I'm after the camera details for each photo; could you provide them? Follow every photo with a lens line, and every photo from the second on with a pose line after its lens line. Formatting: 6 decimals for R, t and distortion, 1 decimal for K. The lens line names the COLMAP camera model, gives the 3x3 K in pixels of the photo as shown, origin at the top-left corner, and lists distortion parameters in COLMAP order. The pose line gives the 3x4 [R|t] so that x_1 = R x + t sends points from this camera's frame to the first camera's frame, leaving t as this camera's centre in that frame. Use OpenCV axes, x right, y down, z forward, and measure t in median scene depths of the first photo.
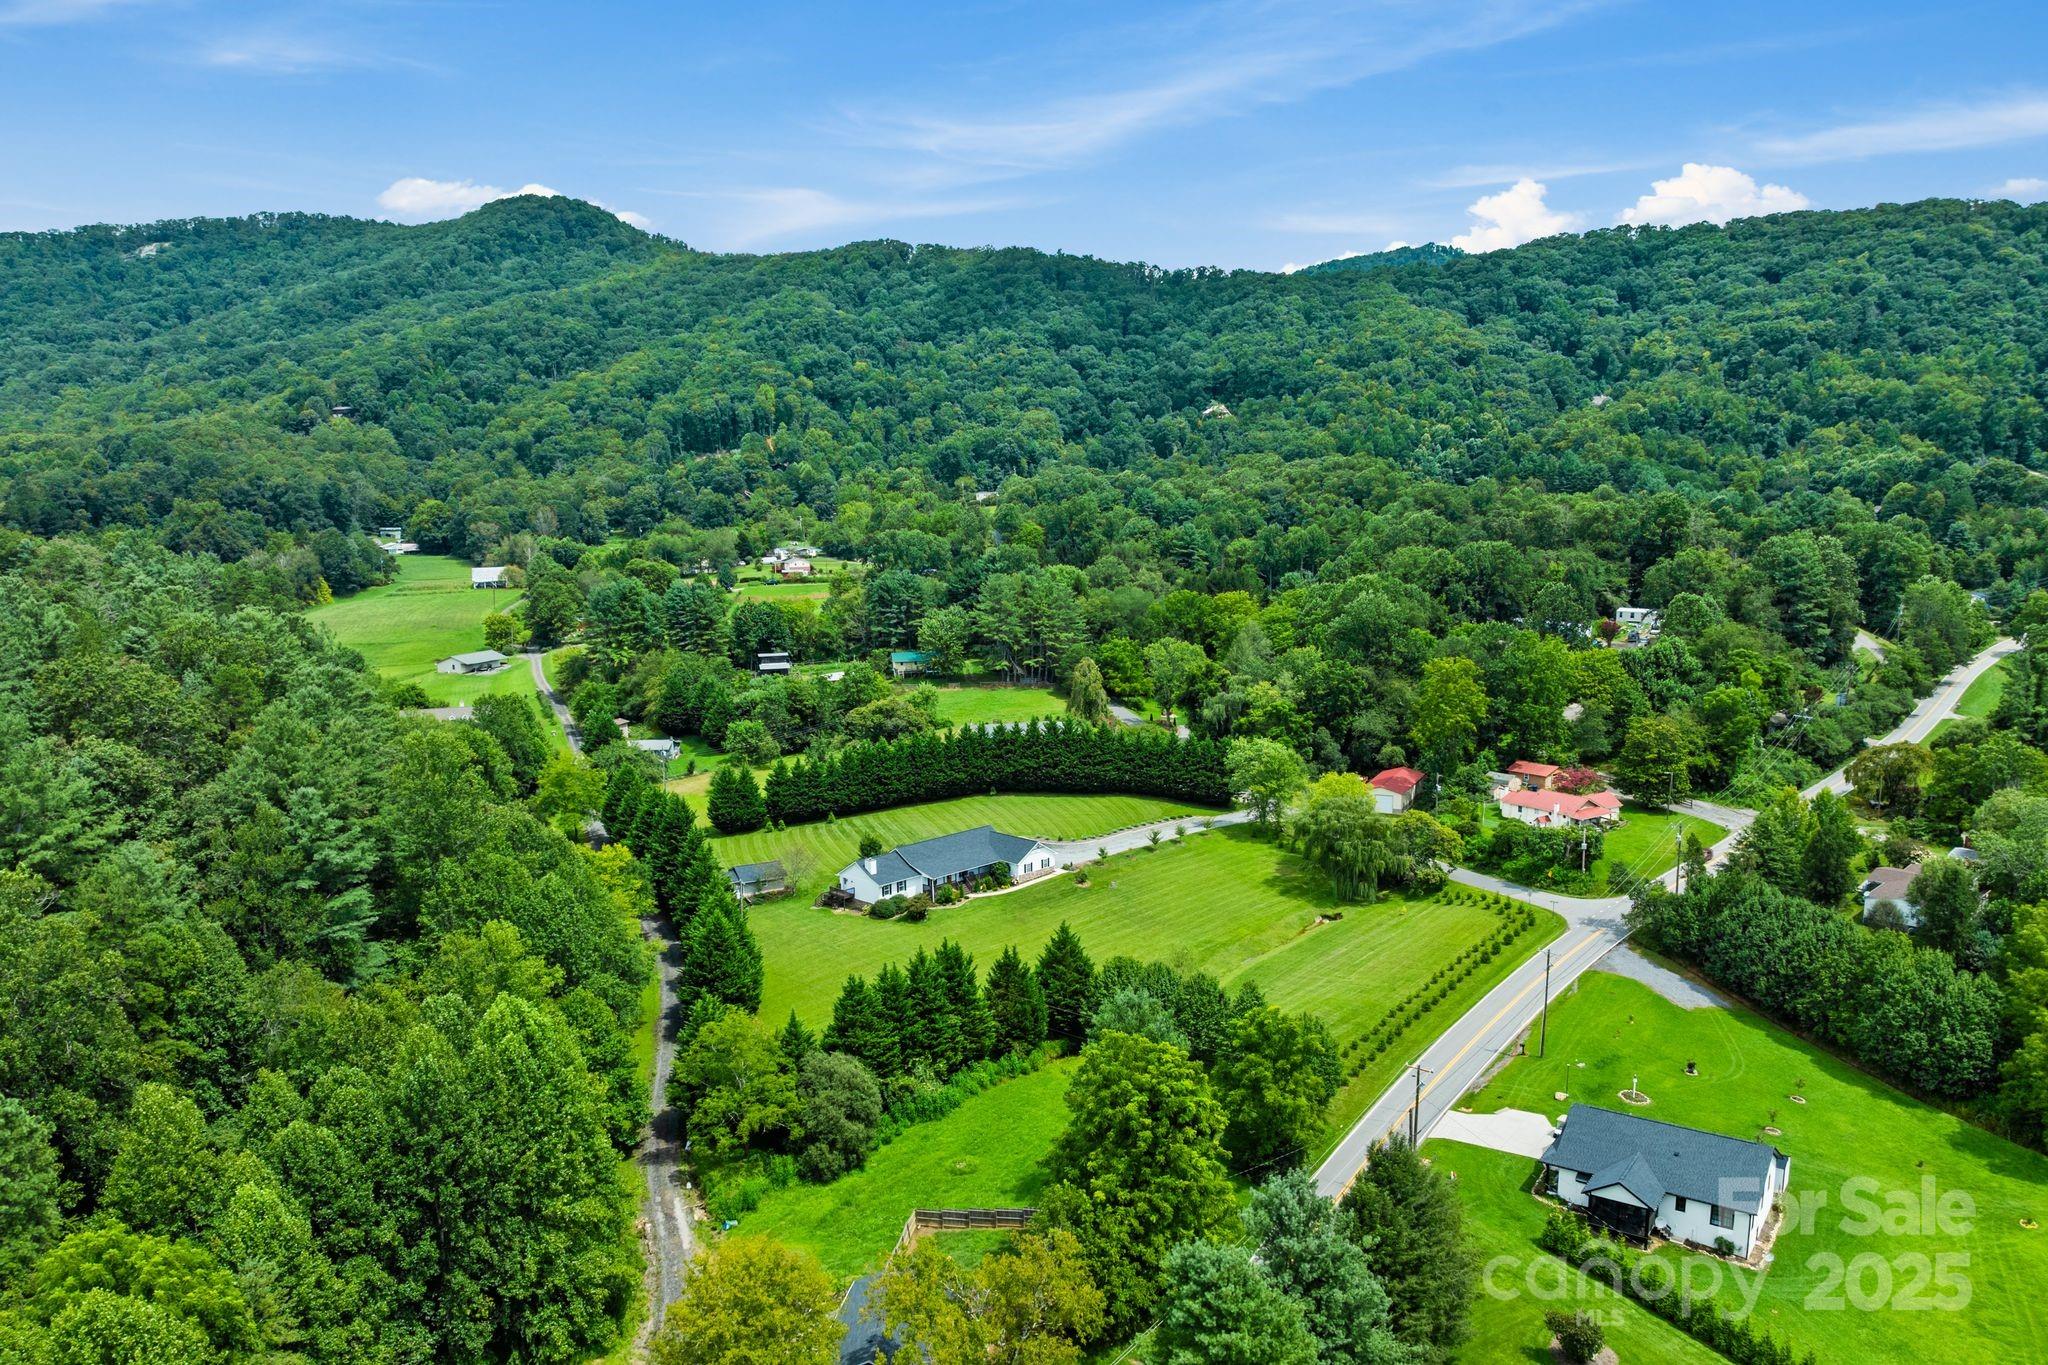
lens RADIAL K [[1714.9, 0, 1027.2], [0, 1714.9, 811.3], [0, 0, 1]] dist [-0.036337, -0.001809]
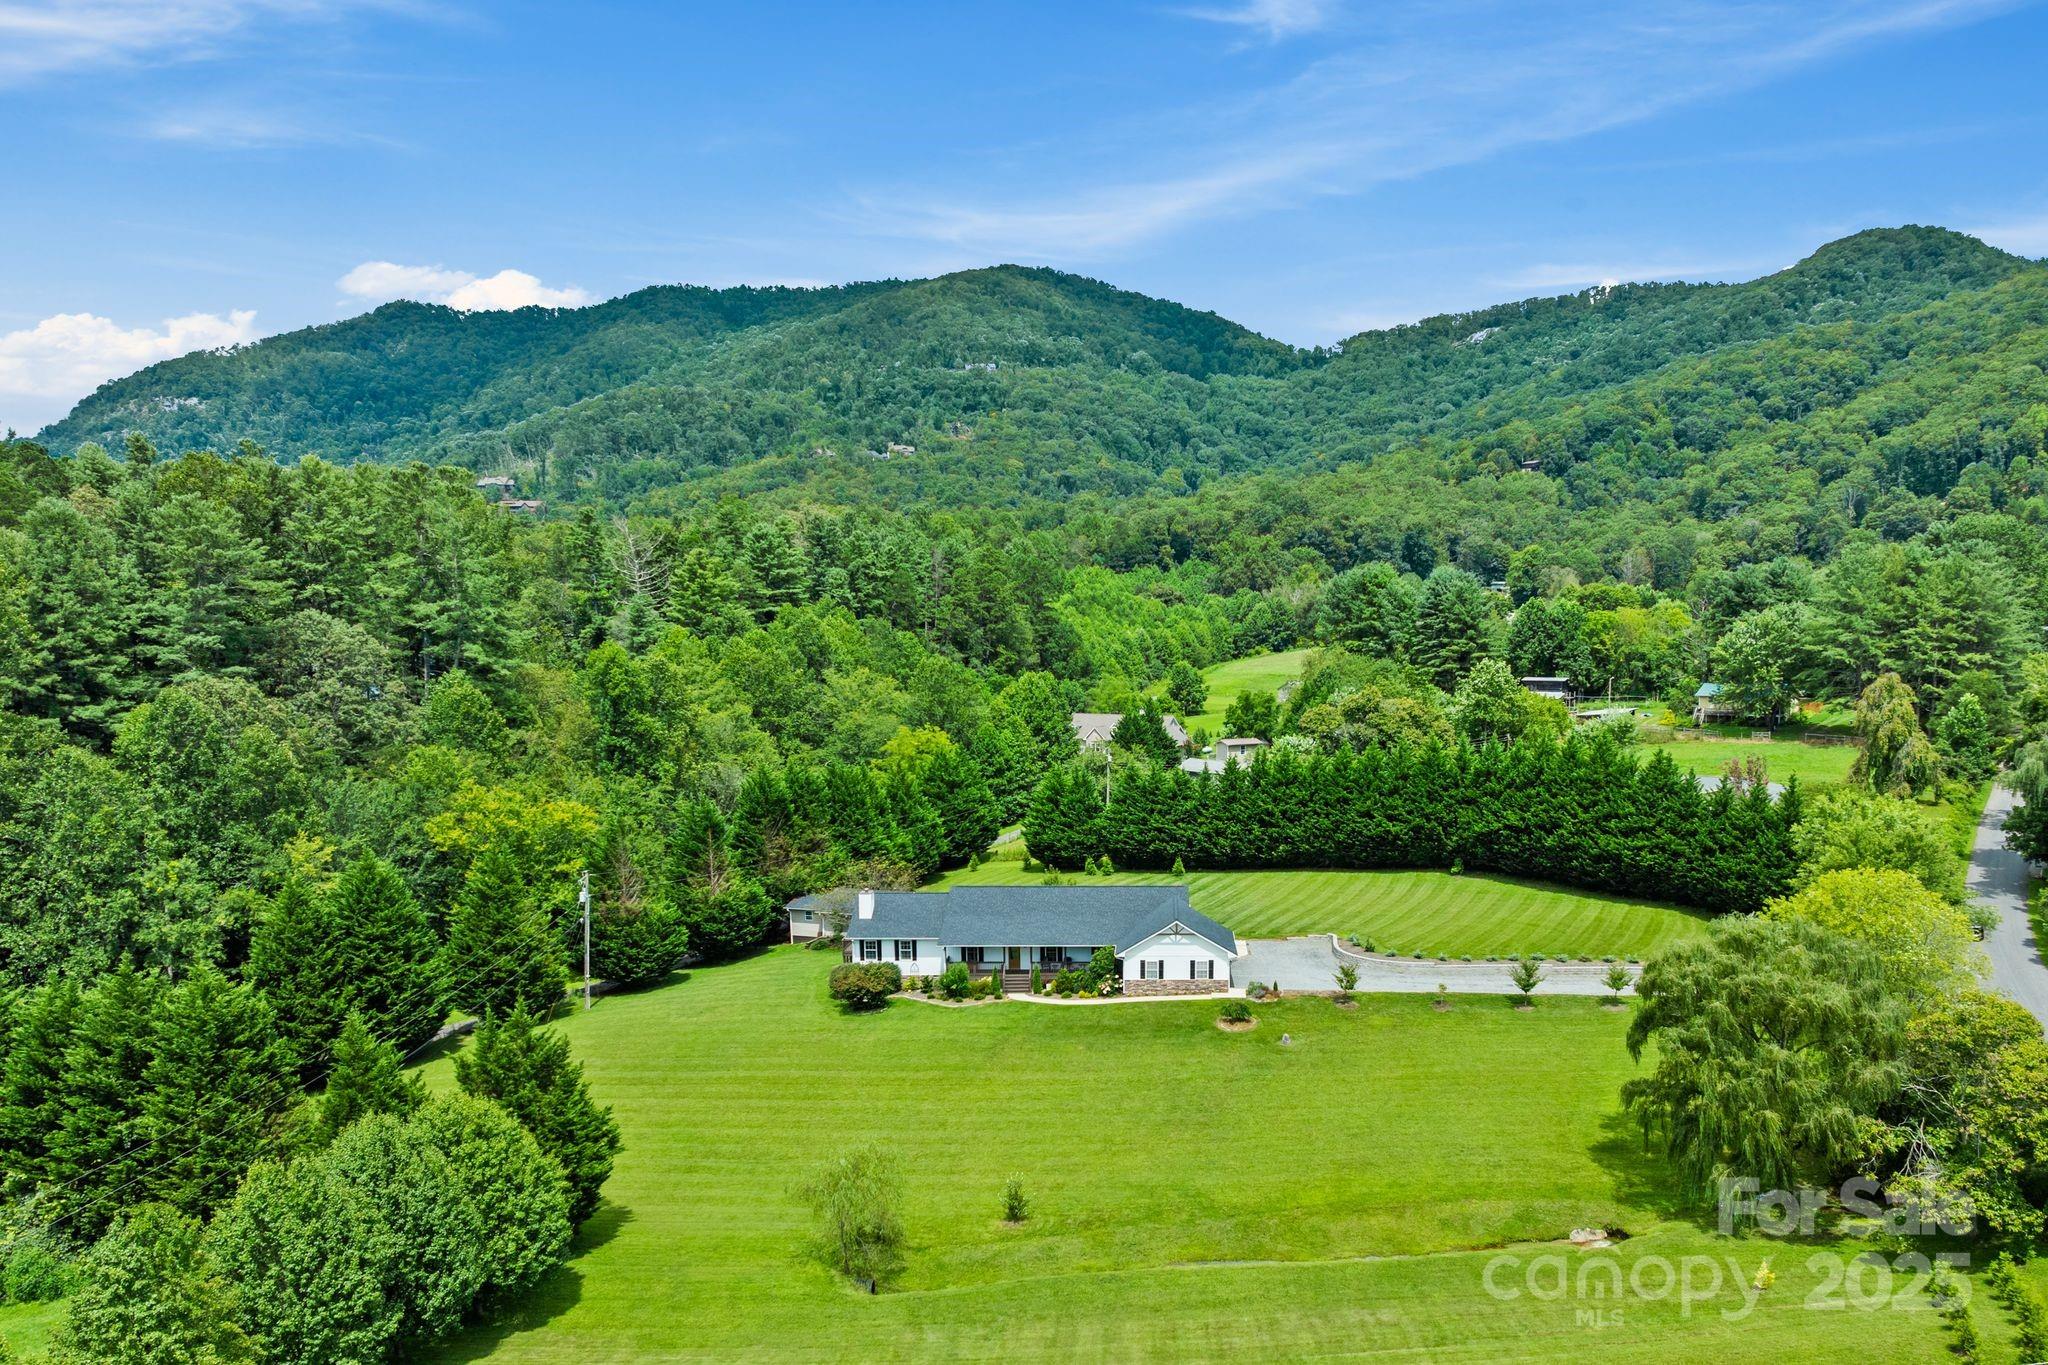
lens RADIAL K [[1714.9, 0, 1027.2], [0, 1714.9, 811.3], [0, 0, 1]] dist [-0.036337, -0.001809]
pose [[0.644580, 0.102352, -0.757655, 0.115920], [-0.168769, 0.985600, -0.010436, -0.000263], [0.745677, 0.134595, 0.652572, 0.213563]]
